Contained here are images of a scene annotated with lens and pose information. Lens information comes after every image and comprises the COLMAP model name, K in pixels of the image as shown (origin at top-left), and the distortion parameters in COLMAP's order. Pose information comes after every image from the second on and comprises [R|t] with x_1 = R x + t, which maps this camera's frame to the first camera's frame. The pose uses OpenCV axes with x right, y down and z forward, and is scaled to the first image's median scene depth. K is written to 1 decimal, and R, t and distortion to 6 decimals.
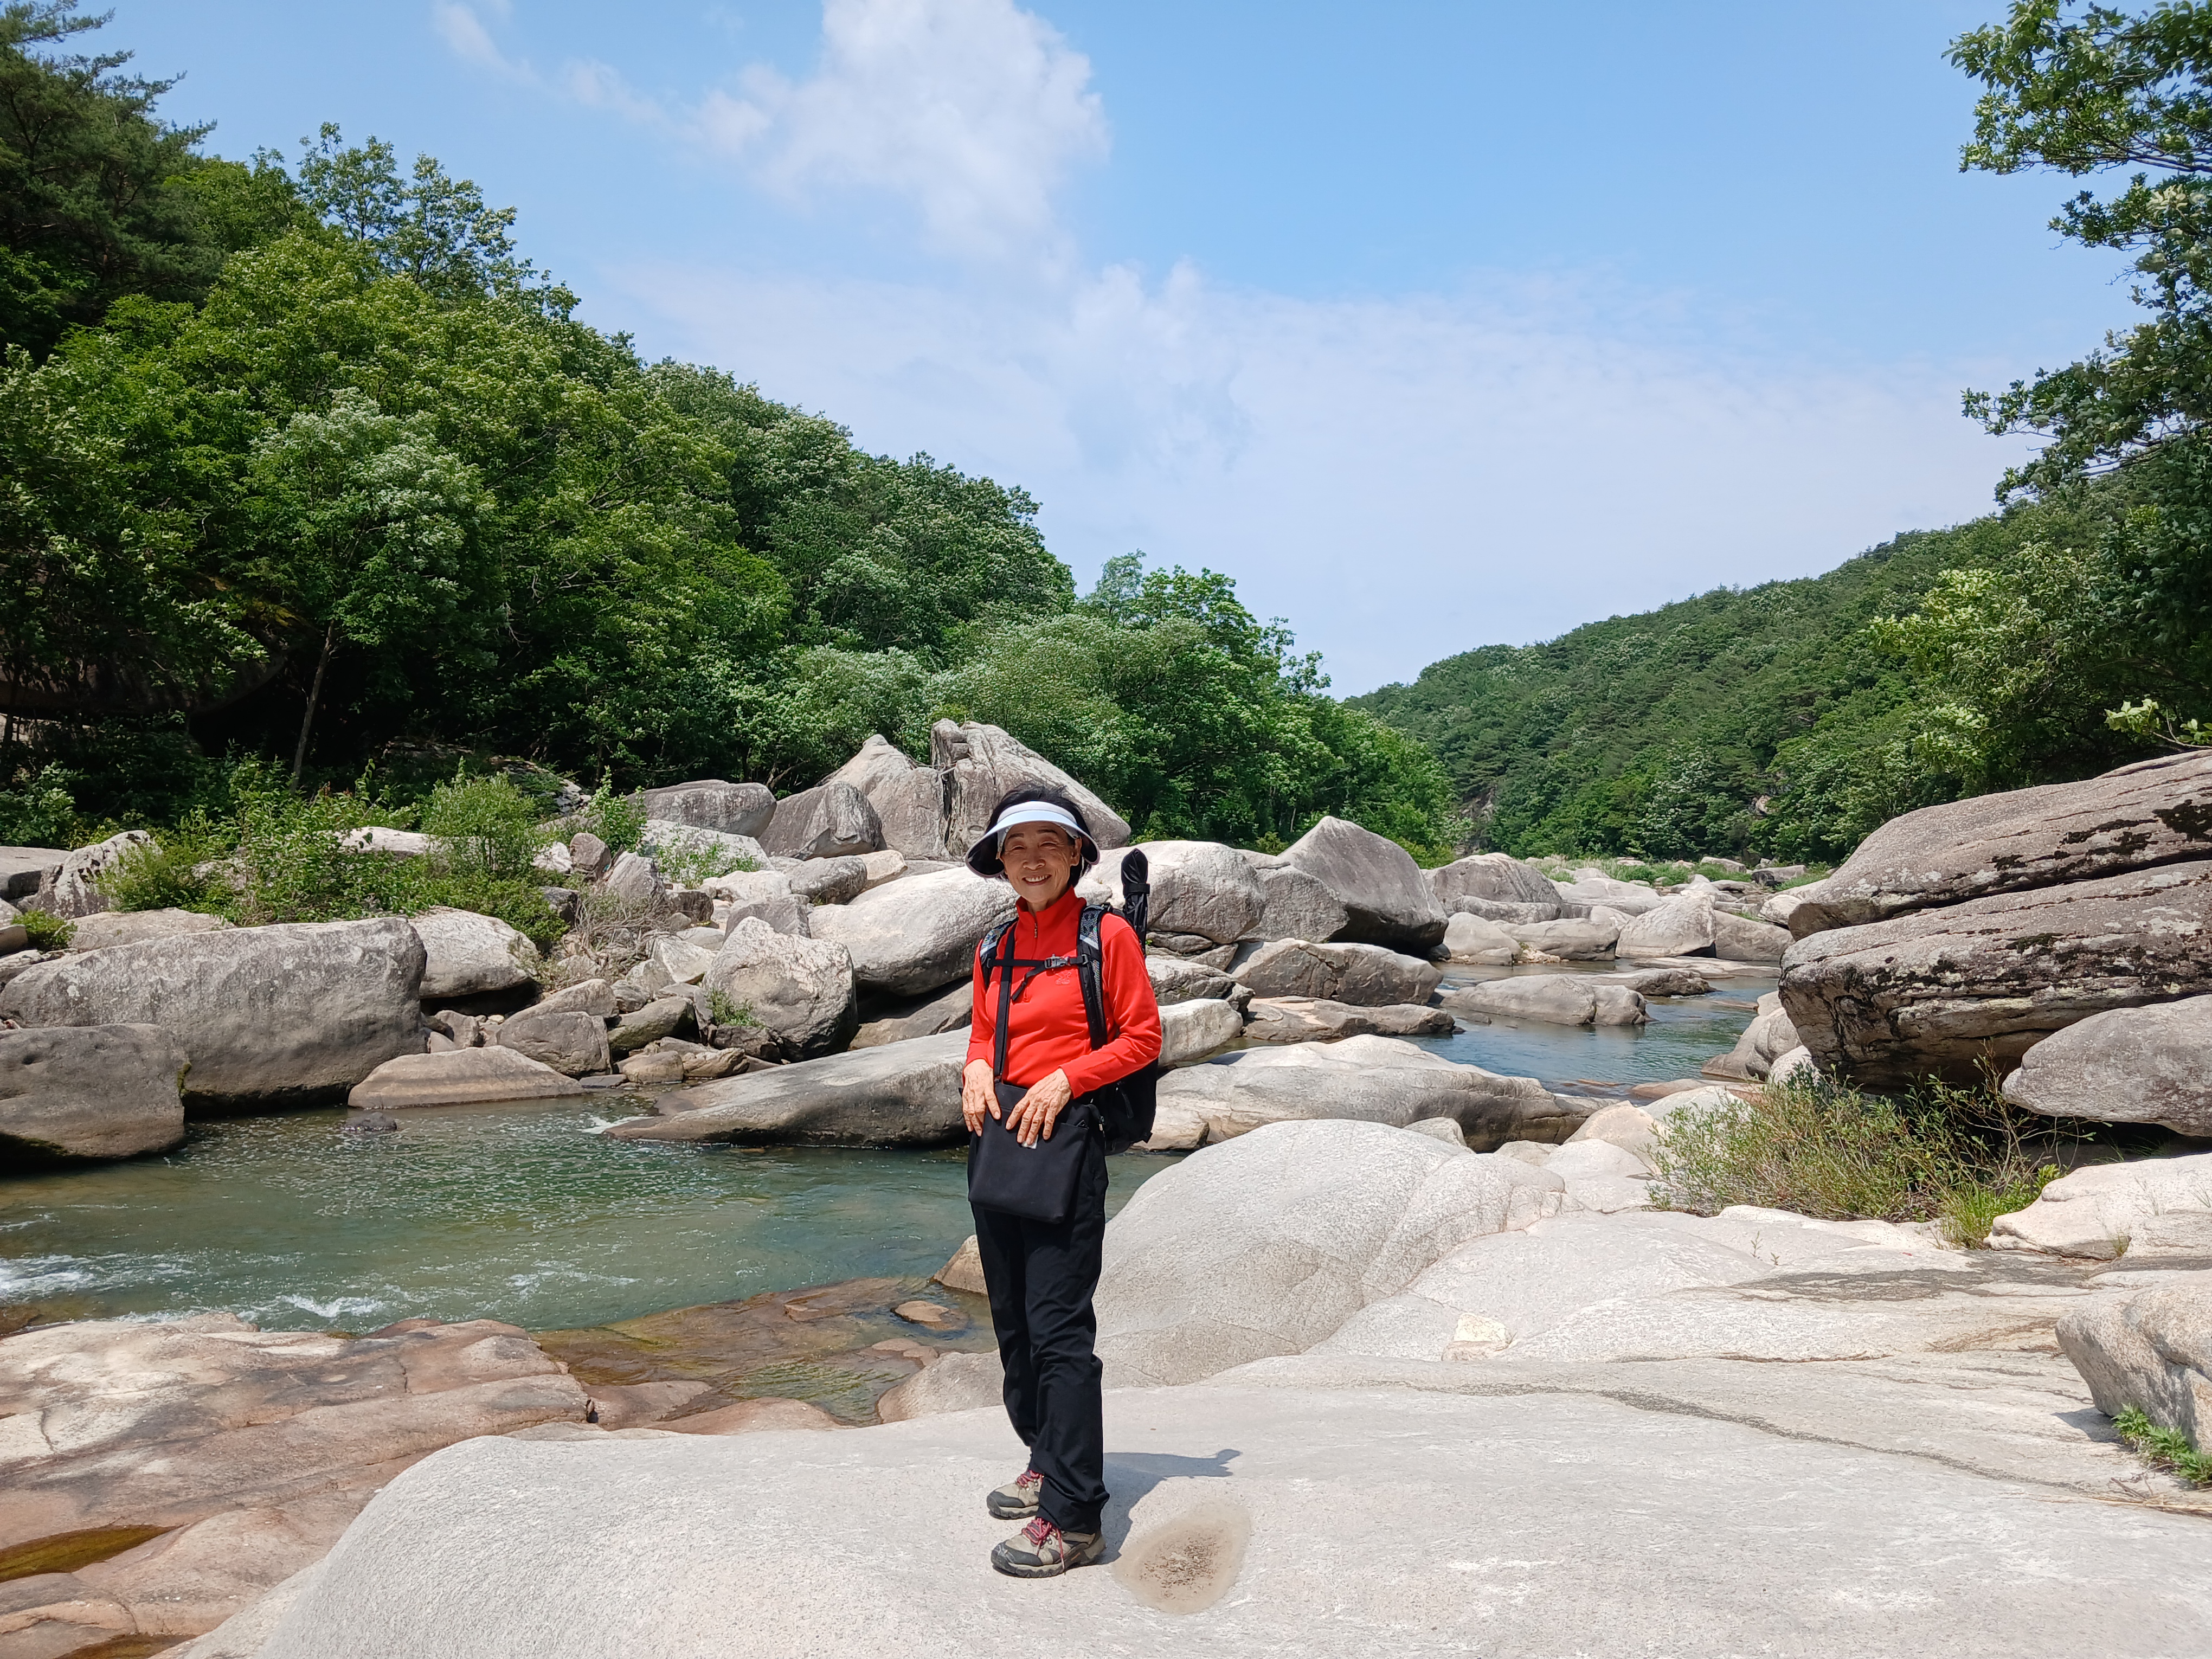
lens RADIAL K [[1724.0, 0, 1137.0], [0, 1724.0, 828.5], [0, 0, 1]] dist [0.058638, -0.091654]
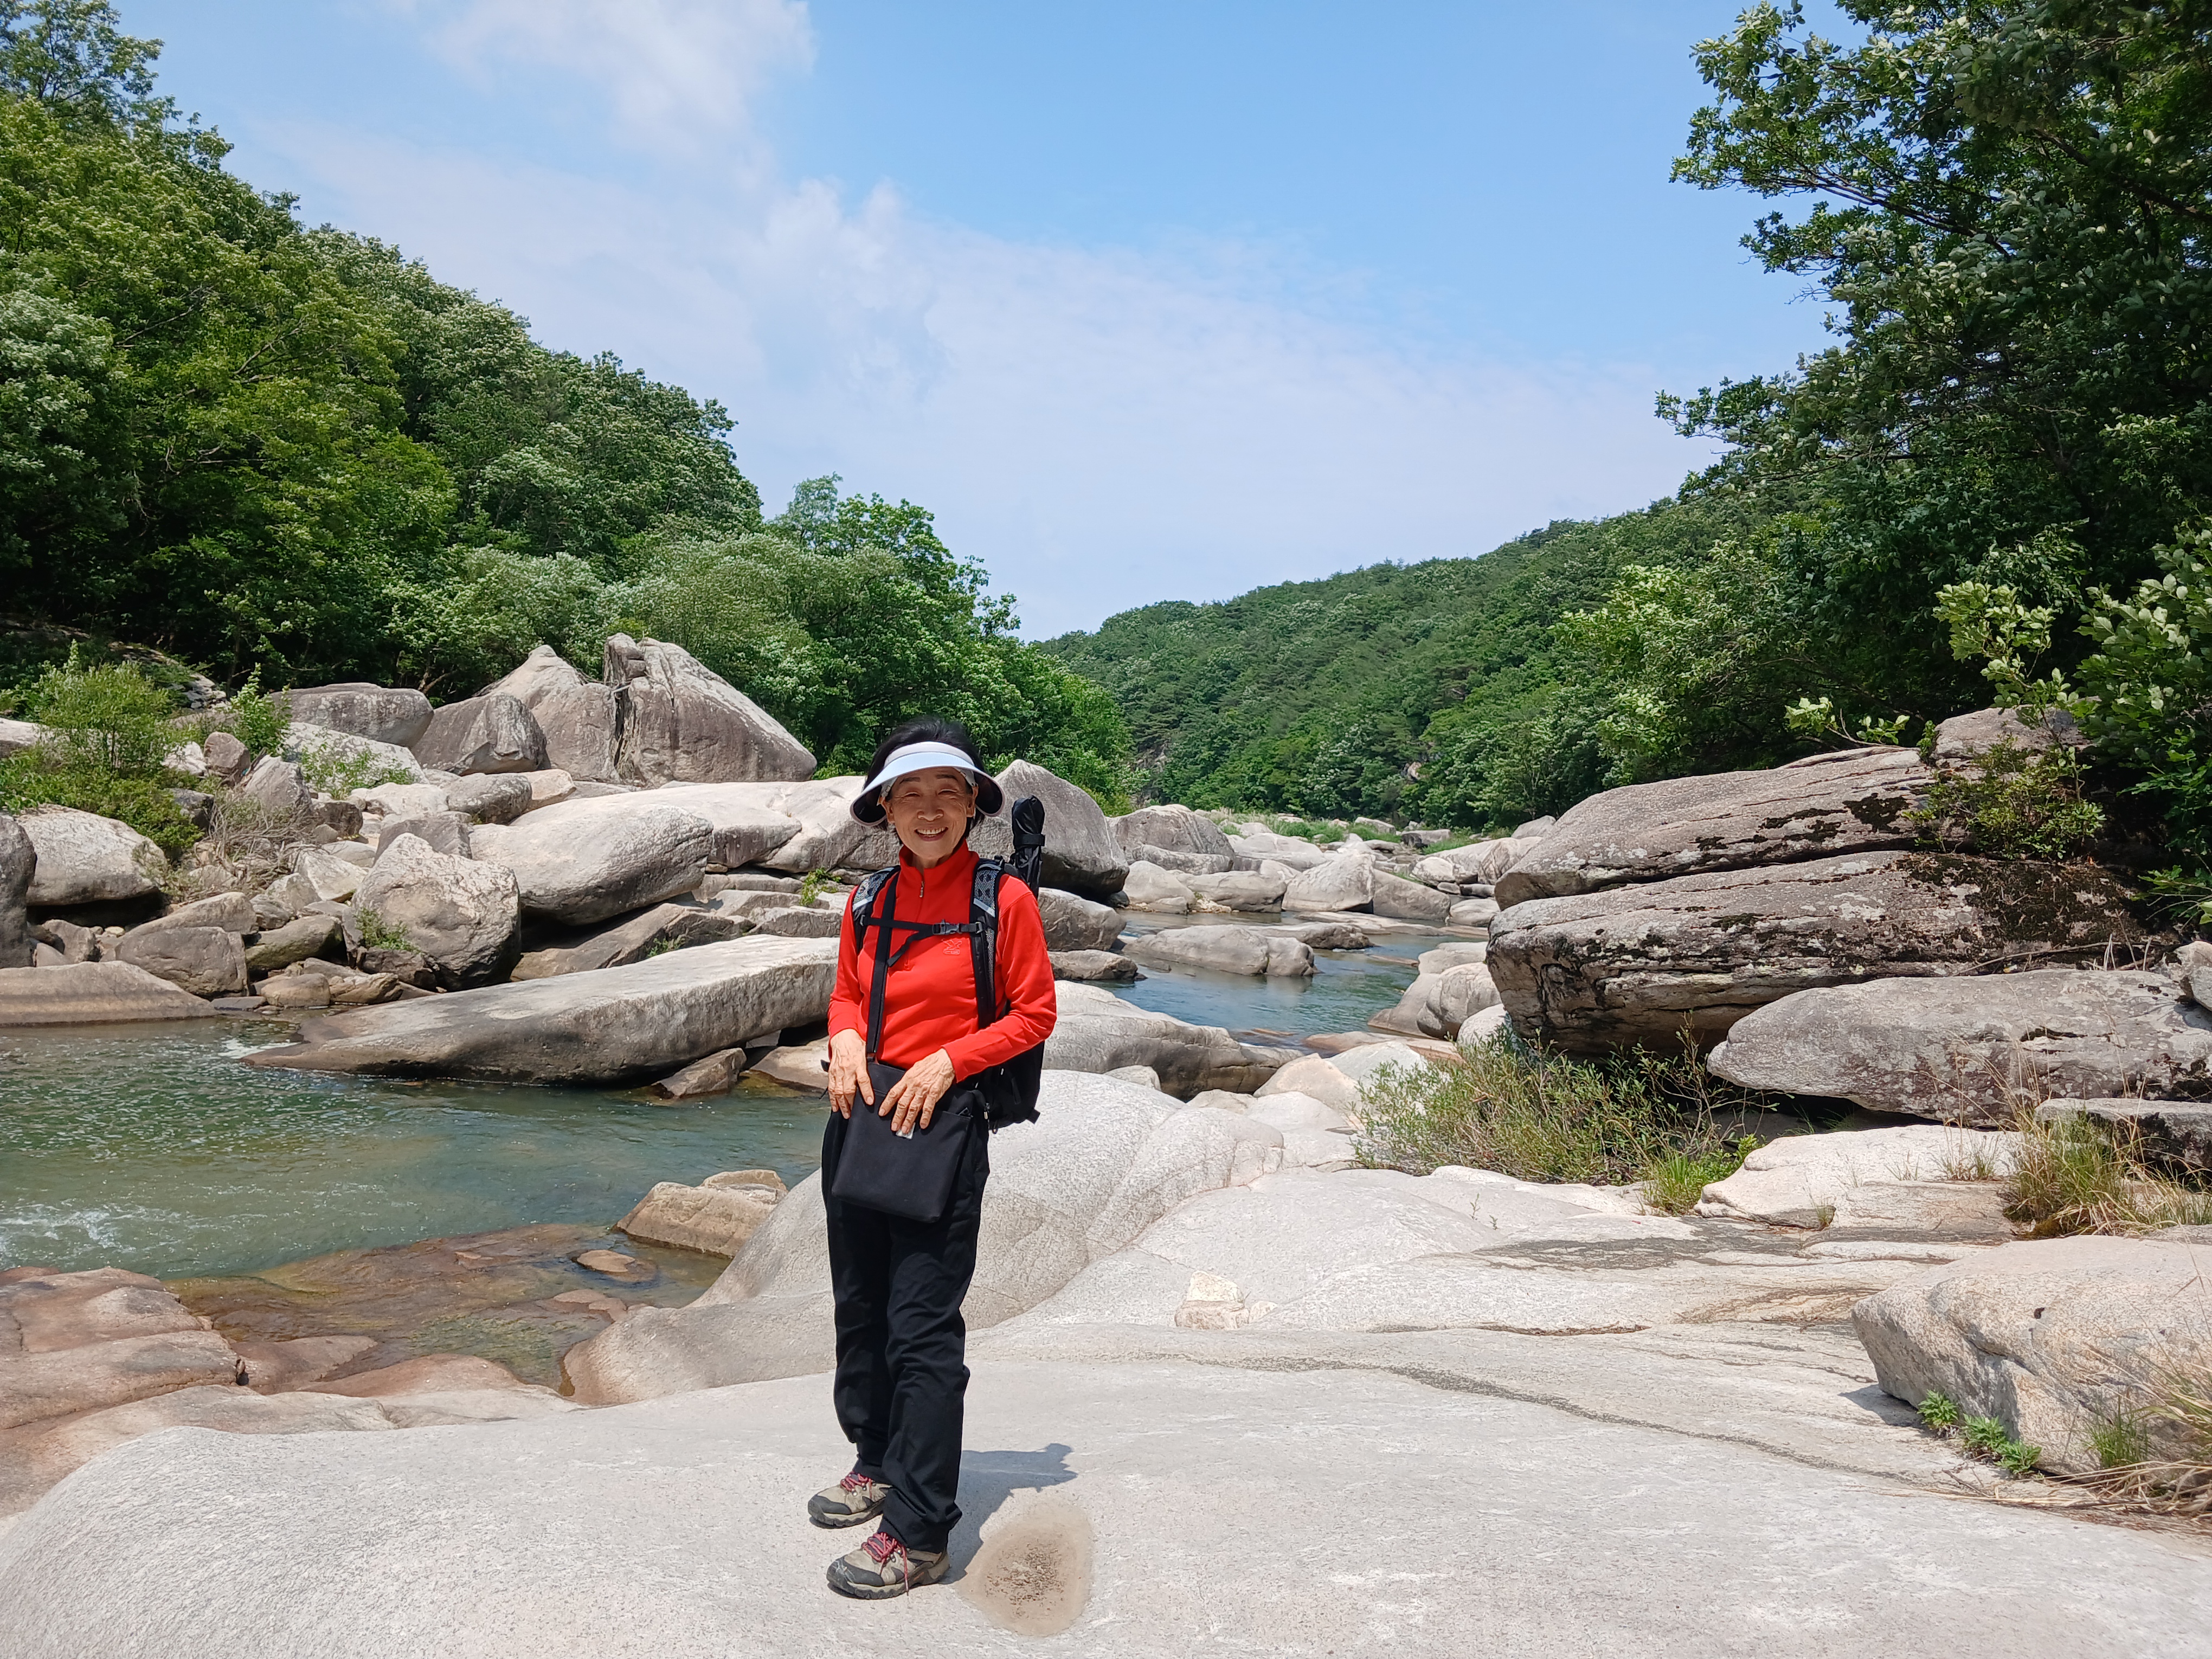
lens RADIAL K [[1729.9, 0, 1119.9], [0, 1729.9, 826.5], [0, 0, 1]] dist [0.012458, -0.008963]
pose [[0.982790, 0.049559, 0.177953, -0.015048], [-0.055511, 0.998048, 0.028622, -0.000415], [-0.176188, -0.038007, 0.983623, 0.014058]]
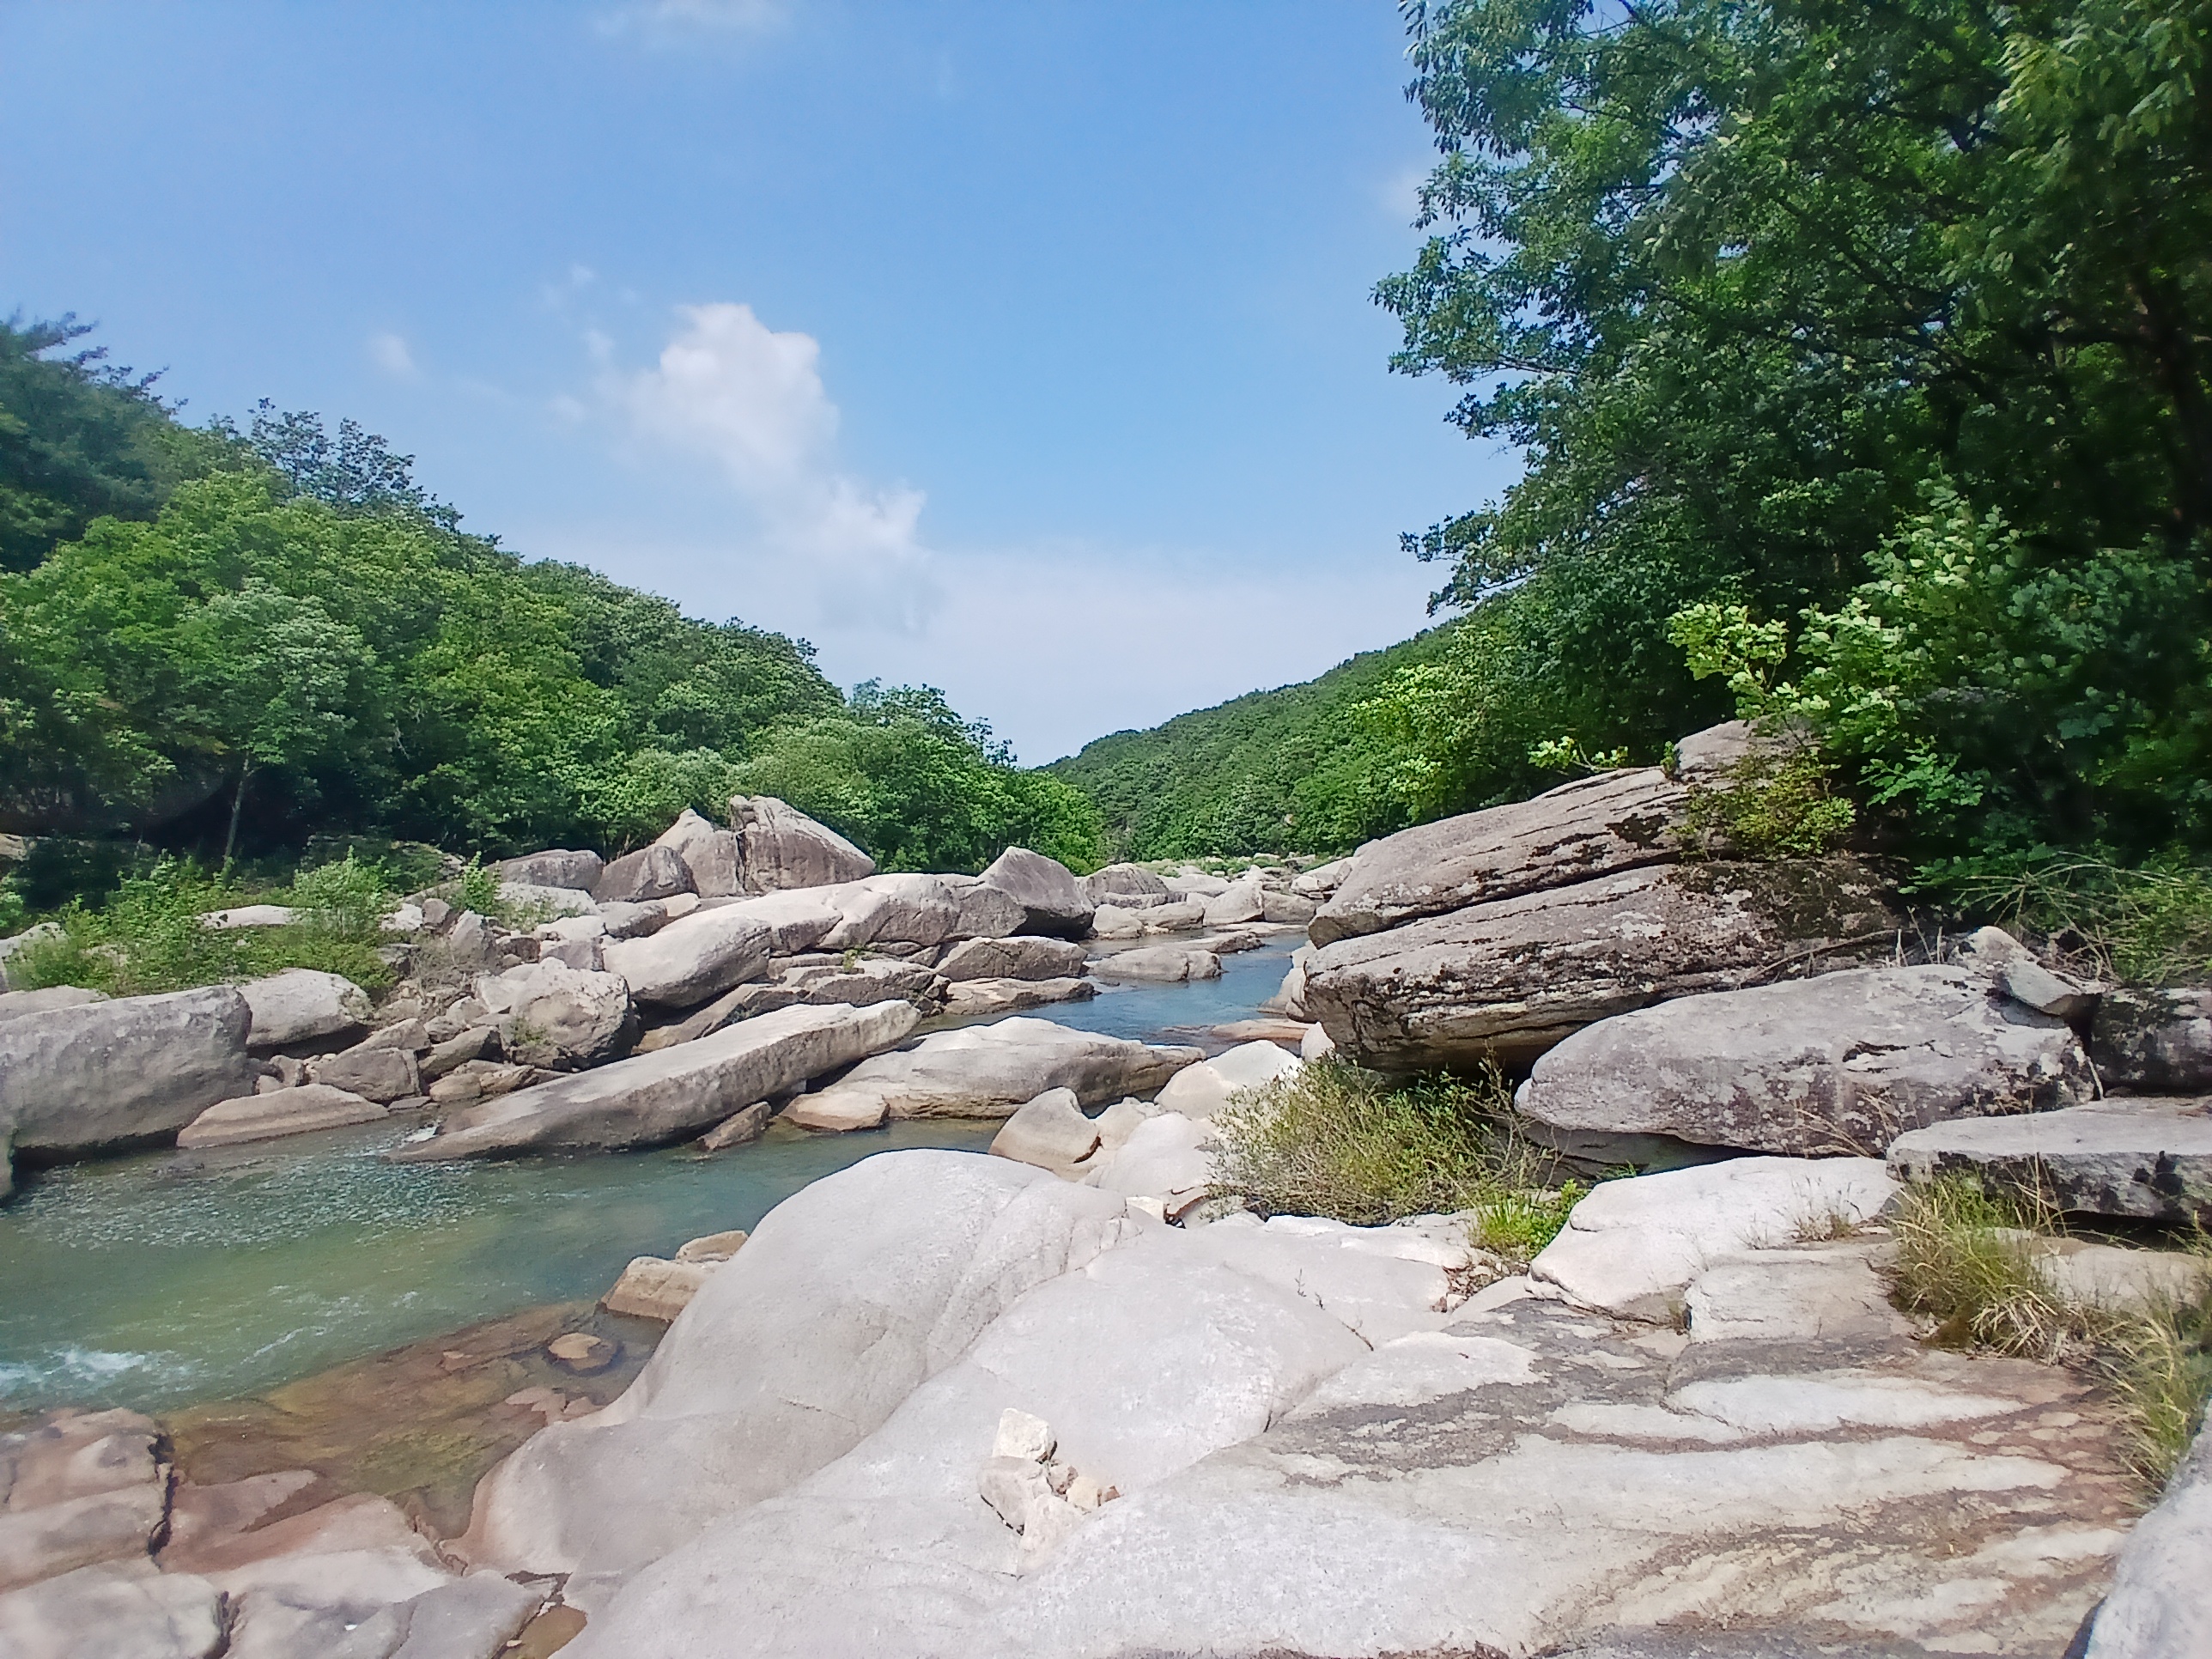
lens RADIAL K [[1096.5, 0, 1085.2], [0, 1096.5, 832.0], [0, 0, 1]] dist [0.020581, -0.057466]
pose [[0.985069, -0.060631, 0.161130, 0.050596], [0.063650, 0.997879, -0.013641, -0.006733], [-0.159961, 0.023694, 0.986839, 0.133542]]
